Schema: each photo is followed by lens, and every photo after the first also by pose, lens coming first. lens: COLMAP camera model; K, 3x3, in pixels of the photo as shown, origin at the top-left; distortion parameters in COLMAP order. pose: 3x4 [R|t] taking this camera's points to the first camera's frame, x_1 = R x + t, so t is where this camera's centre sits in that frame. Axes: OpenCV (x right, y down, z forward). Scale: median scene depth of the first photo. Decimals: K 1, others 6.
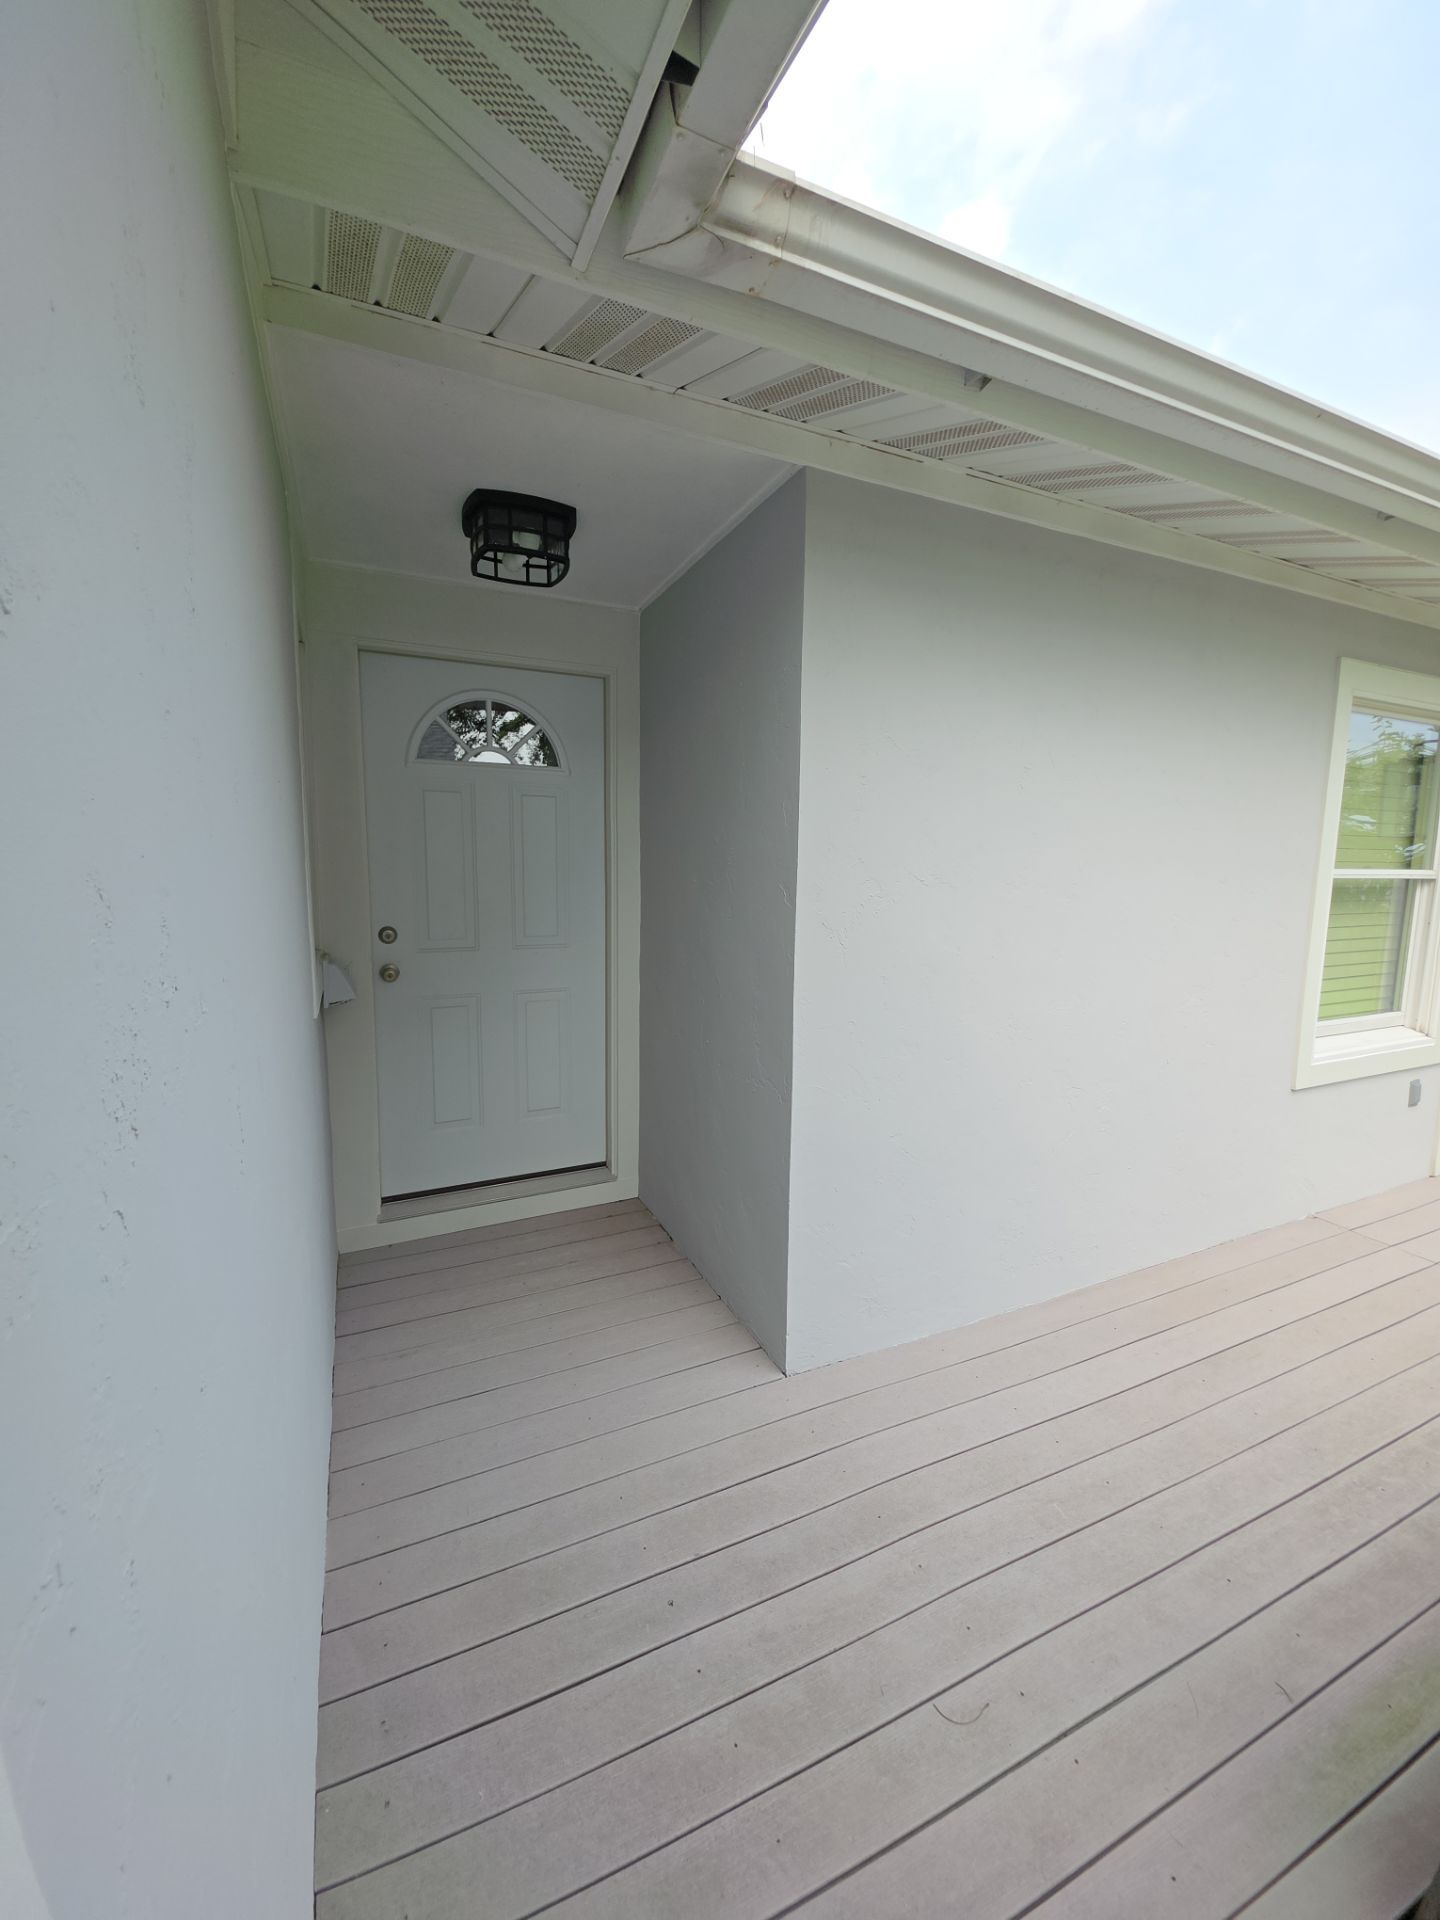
lens RADIAL K [[760.3, 0, 709.9], [0, 760.3, 953.2], [0, 0, 1]] dist [0.010939, -0.008365]
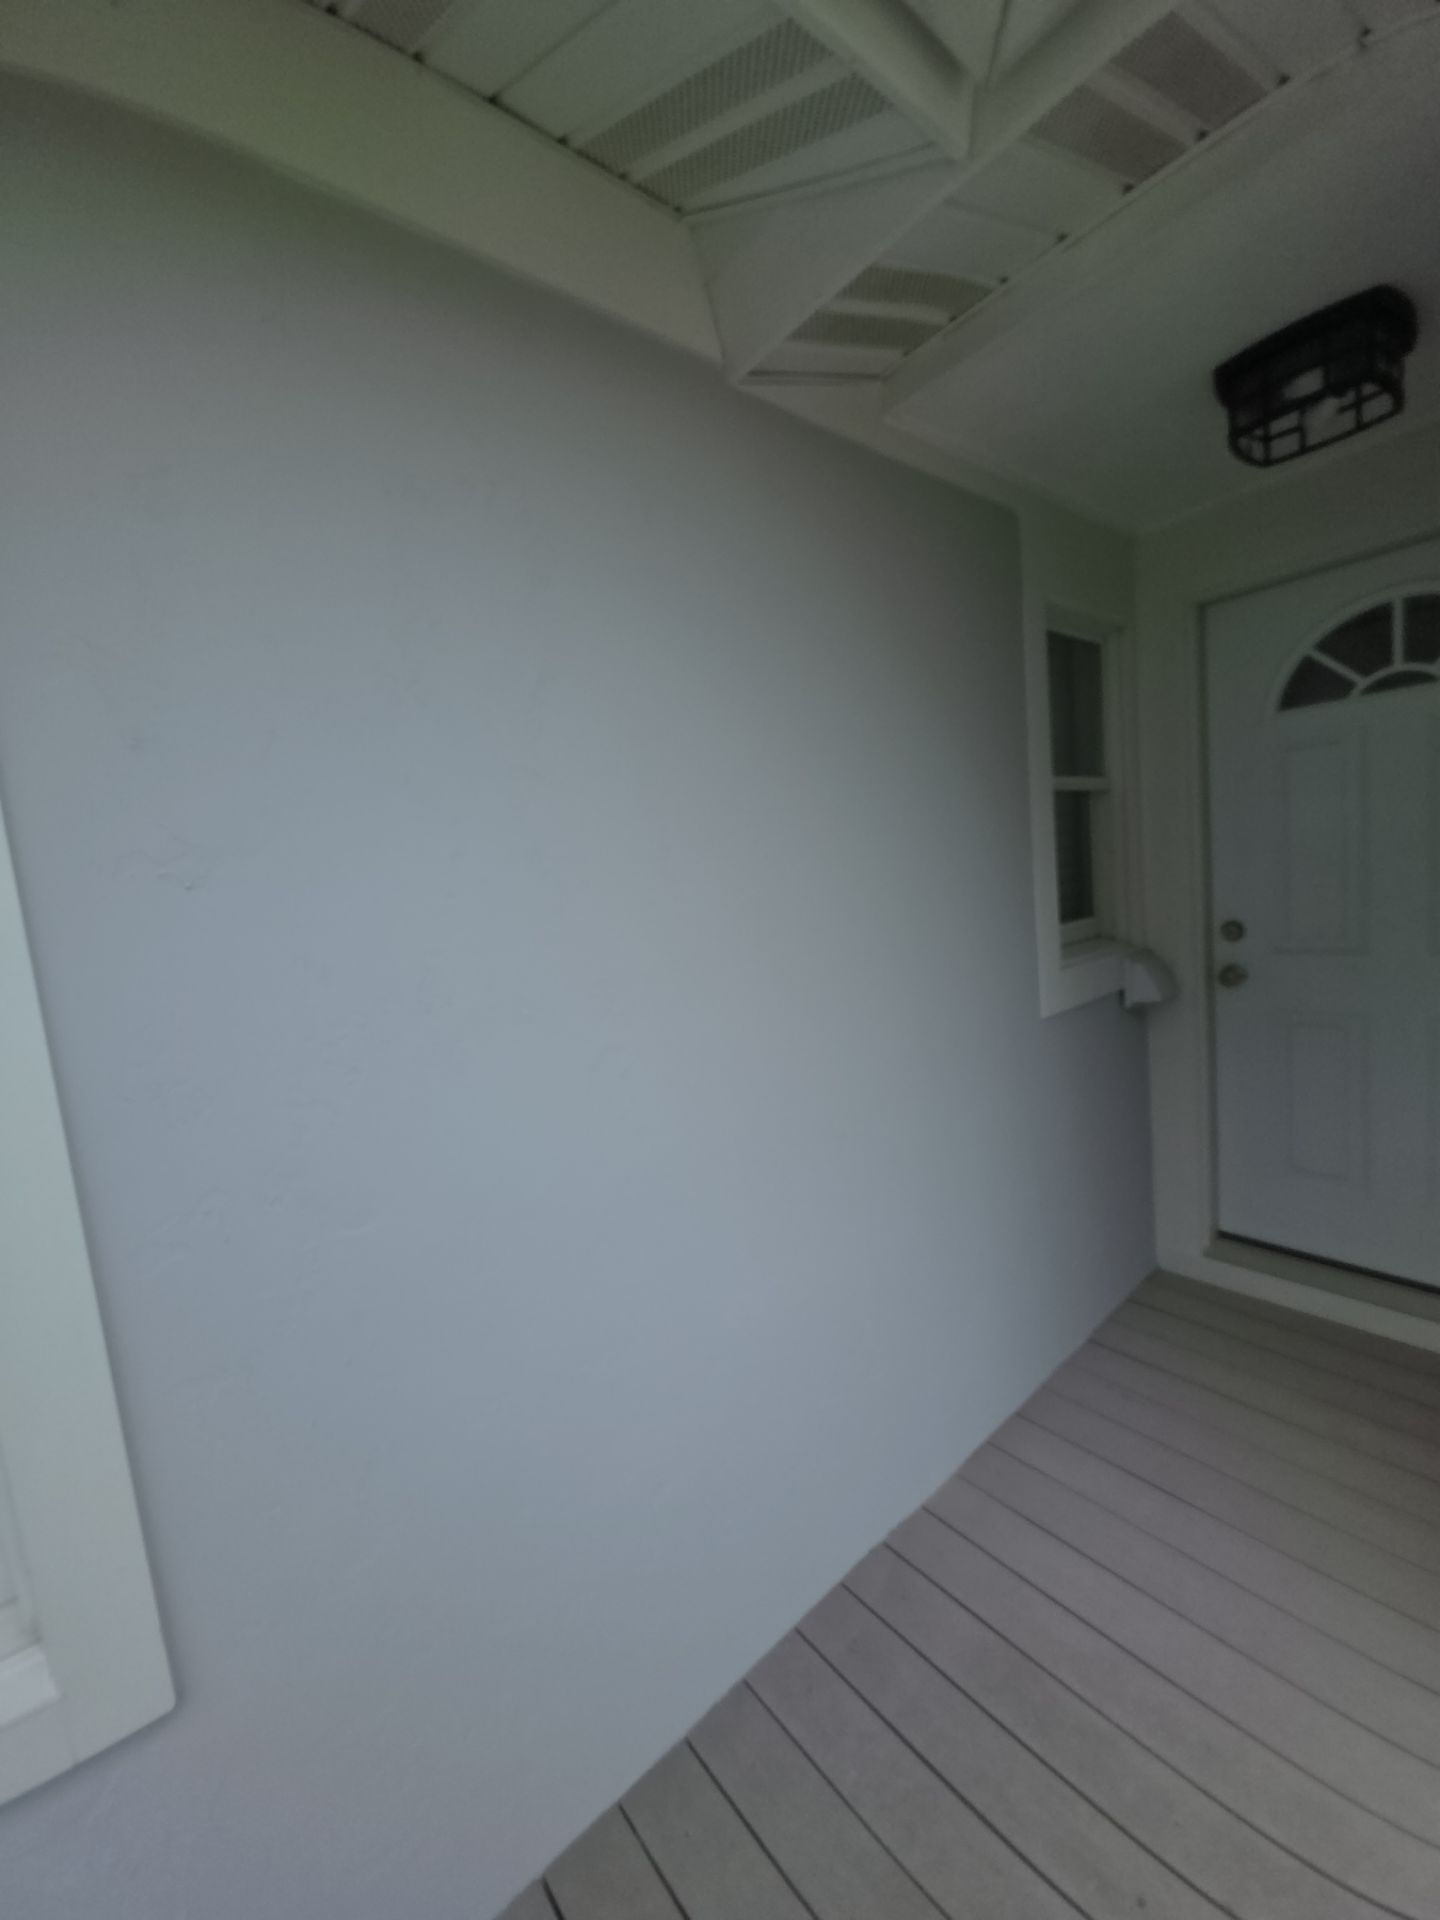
lens RADIAL K [[760.3, 0, 709.9], [0, 760.3, 953.2], [0, 0, 1]] dist [0.010939, -0.008365]
pose [[0.270033, 0.069002, -0.960375, 0.297324], [-0.036017, 0.997455, 0.061540, -0.037009], [0.962177, 0.017972, 0.271831, 0.265482]]
